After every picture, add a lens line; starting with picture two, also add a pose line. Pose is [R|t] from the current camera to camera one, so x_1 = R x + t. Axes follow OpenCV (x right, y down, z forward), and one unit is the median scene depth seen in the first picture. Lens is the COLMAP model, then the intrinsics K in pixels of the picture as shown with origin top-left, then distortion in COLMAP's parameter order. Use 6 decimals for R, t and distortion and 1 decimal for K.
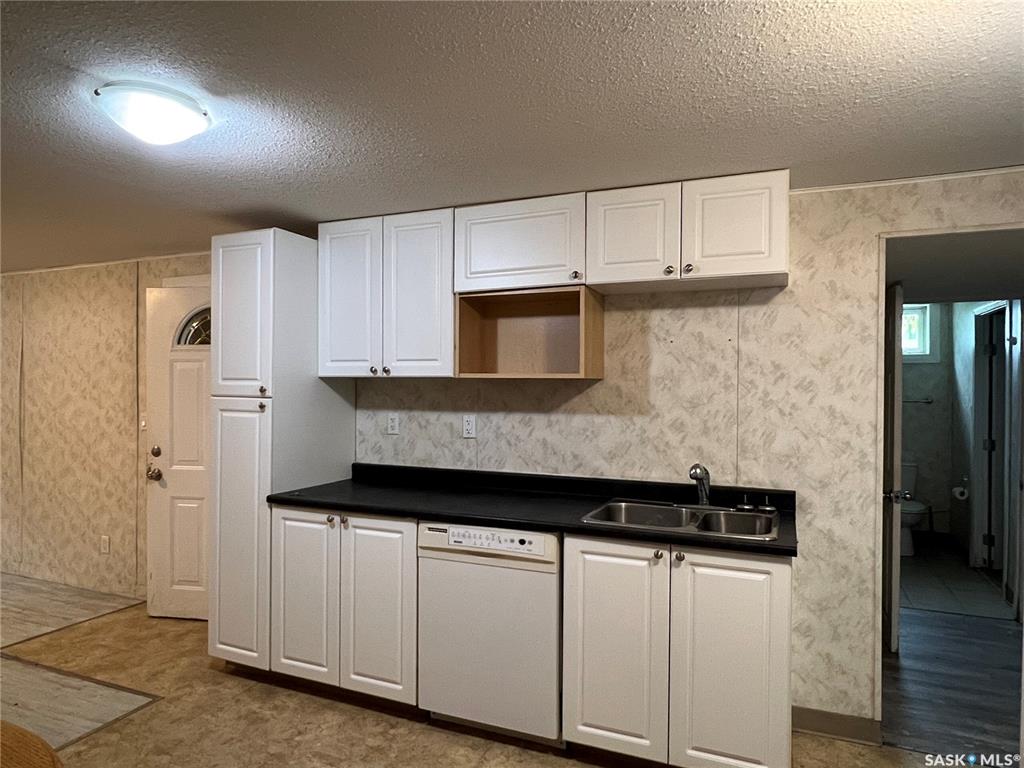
lens RADIAL K [[648.3, 0, 512.0], [0, 648.3, 384.0], [0, 0, 1]] dist [-0.002228, 0.003842]
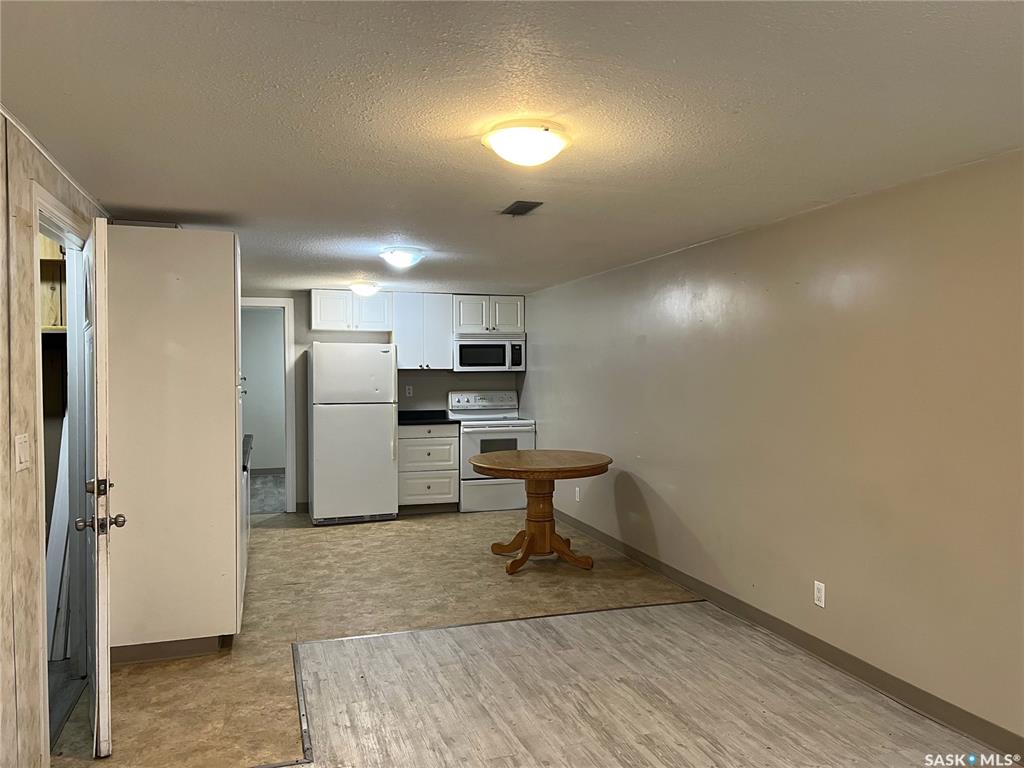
lens RADIAL K [[759.2, 0, 512.0], [0, 759.2, 384.0], [0, 0, 1]] dist [0.063721, -0.002618]
pose [[-0.660730, -0.016810, 0.750436, -1.732081], [-0.002490, 0.999793, 0.020204, -0.009095], [-0.750620, 0.011481, -0.660635, 1.527856]]
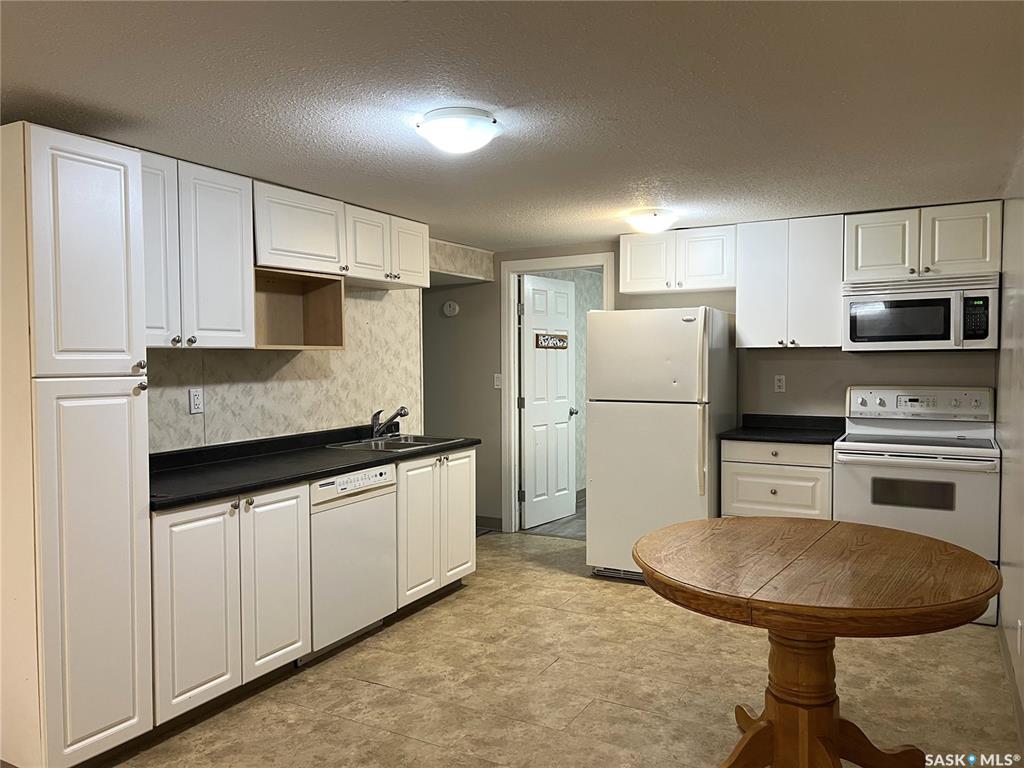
lens RADIAL K [[771.6, 0, 512.0], [0, 771.6, 384.0], [0, 0, 1]] dist [0.044187, -0.005178]
pose [[0.087549, -0.044005, 0.995188, -1.222631], [0.006302, 0.999028, 0.043621, -0.005322], [-0.996140, 0.002453, 0.087742, 0.481863]]
